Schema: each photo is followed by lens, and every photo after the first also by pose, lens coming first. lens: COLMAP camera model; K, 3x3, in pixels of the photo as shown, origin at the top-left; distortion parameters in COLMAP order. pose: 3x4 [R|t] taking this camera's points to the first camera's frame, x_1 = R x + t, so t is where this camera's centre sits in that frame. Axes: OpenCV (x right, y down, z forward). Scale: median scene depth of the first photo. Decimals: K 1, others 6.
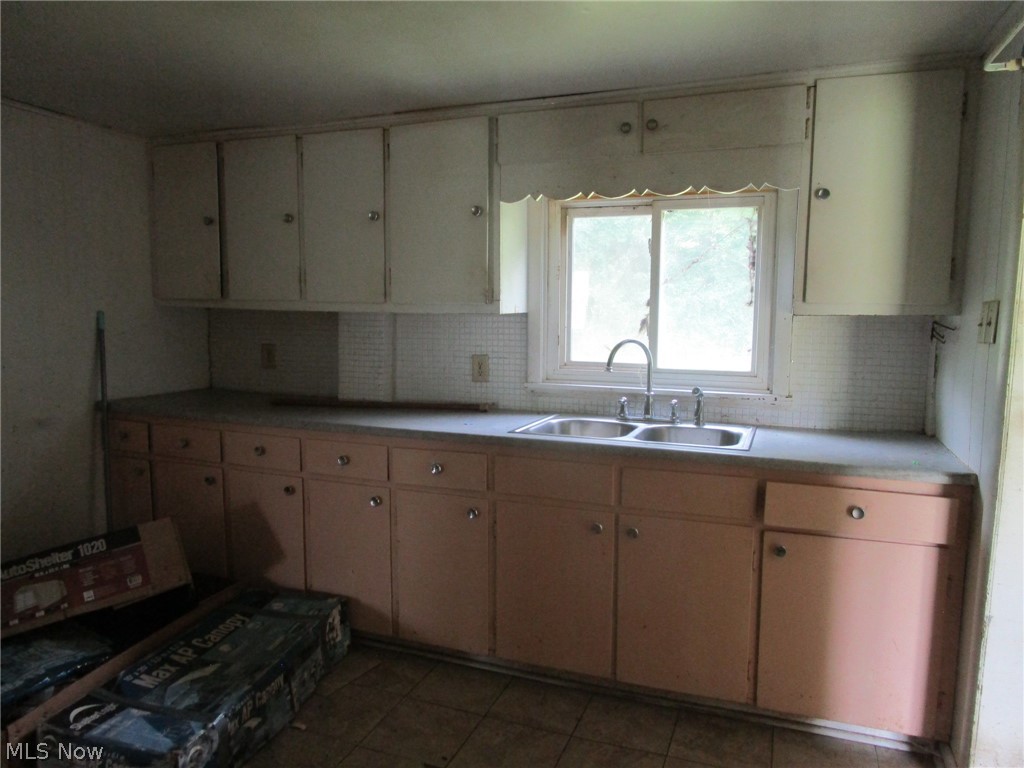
lens RADIAL K [[724.7, 0, 507.2], [0, 724.7, 388.2], [0, 0, 1]] dist [-0.044421, 0.019496]
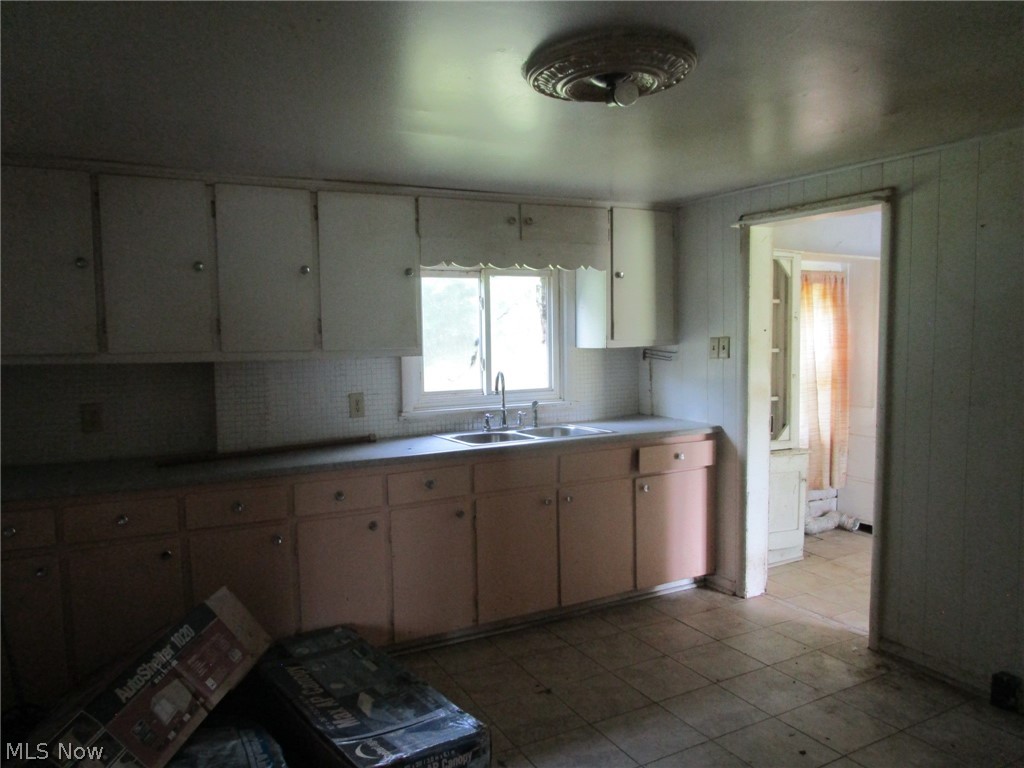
lens RADIAL K [[726.2, 0, 509.9], [0, 726.2, 389.6], [0, 0, 1]] dist [-0.031500, 0.006746]
pose [[0.657031, -0.074303, 0.750193, -0.869928], [0.111933, 0.993716, 0.000390, -0.030164], [-0.745508, 0.083716, 0.661218, 0.082102]]
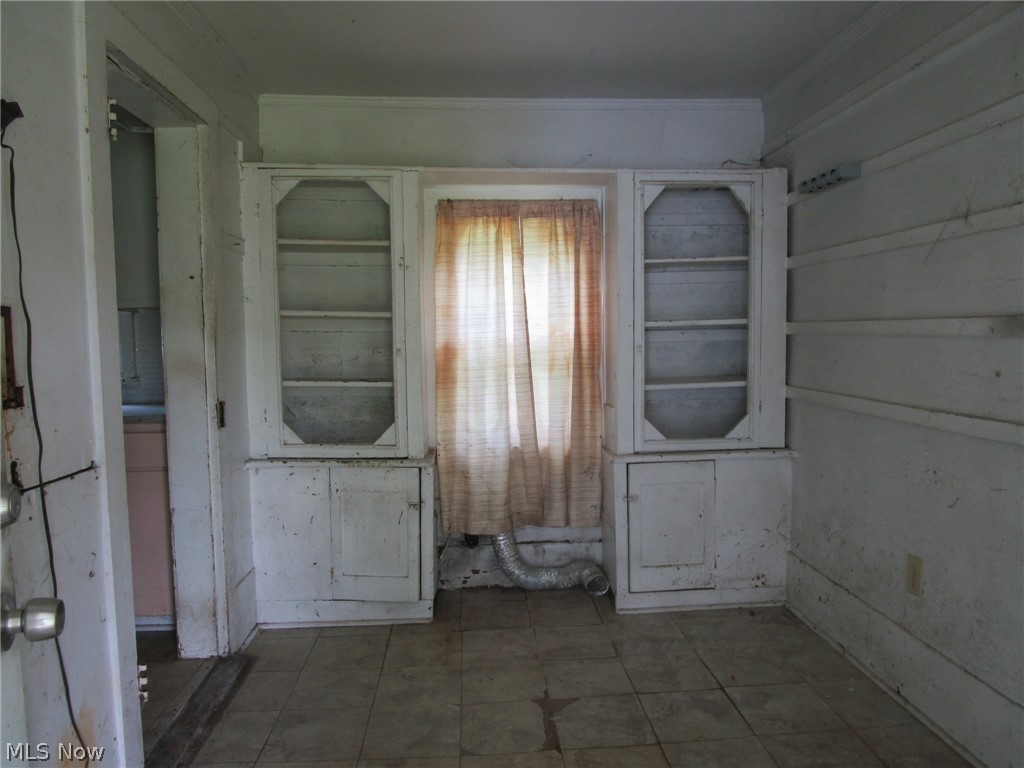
lens RADIAL K [[726.2, 0, 509.9], [0, 726.2, 389.6], [0, 0, 1]] dist [-0.031500, 0.006746]
pose [[0.914616, -0.047455, 0.401529, 0.492460], [0.067582, 0.997060, -0.036102, 0.122374], [-0.398635, 0.060156, 0.915134, -0.407611]]
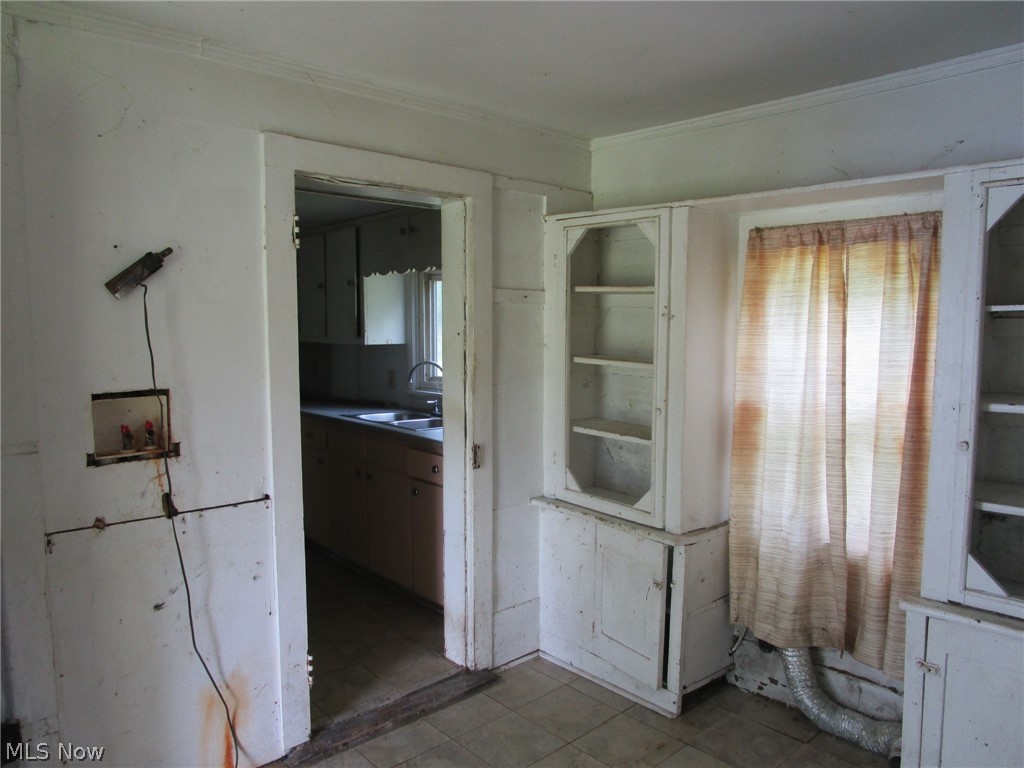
lens RADIAL K [[726.2, 0, 509.9], [0, 726.2, 389.6], [0, 0, 1]] dist [-0.031500, 0.006746]
pose [[0.887505, 0.038919, -0.459151, 1.066864], [-0.053157, 0.998422, -0.018119, 0.010633], [0.457721, 0.040488, 0.888174, -0.303133]]
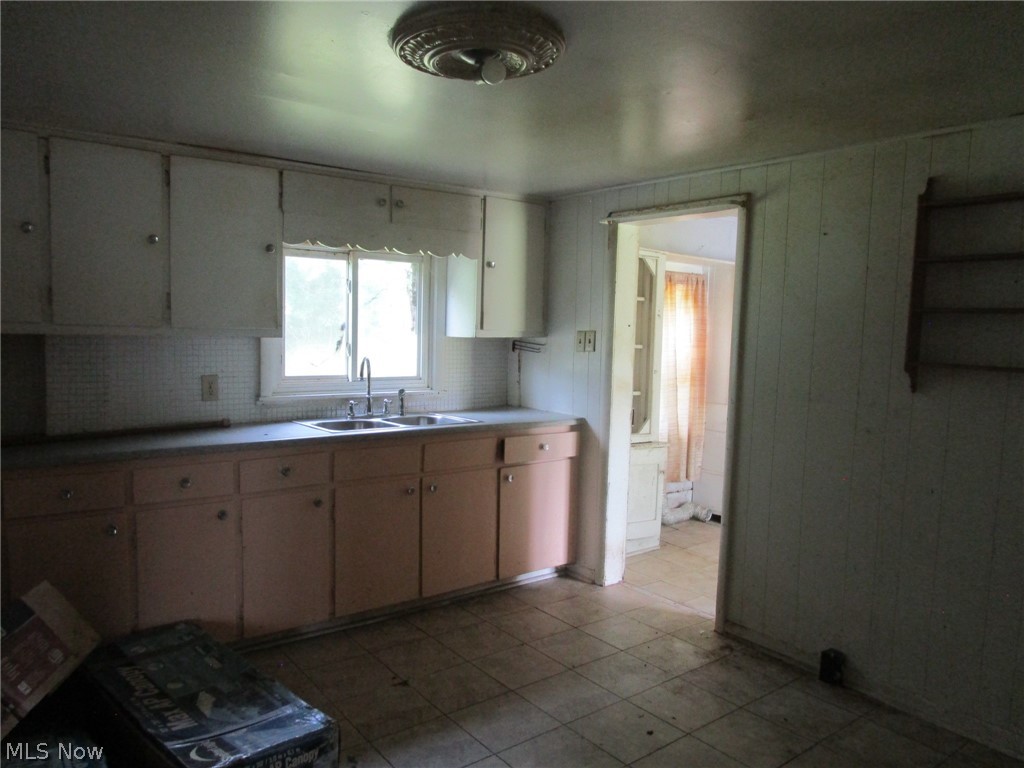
lens RADIAL K [[726.2, 0, 509.9], [0, 726.2, 389.6], [0, 0, 1]] dist [-0.031500, 0.006746]
pose [[0.522005, -0.064572, 0.850495, -0.847517], [0.082767, 0.996259, 0.024839, -0.017524], [-0.848917, 0.057427, 0.525397, 0.080141]]
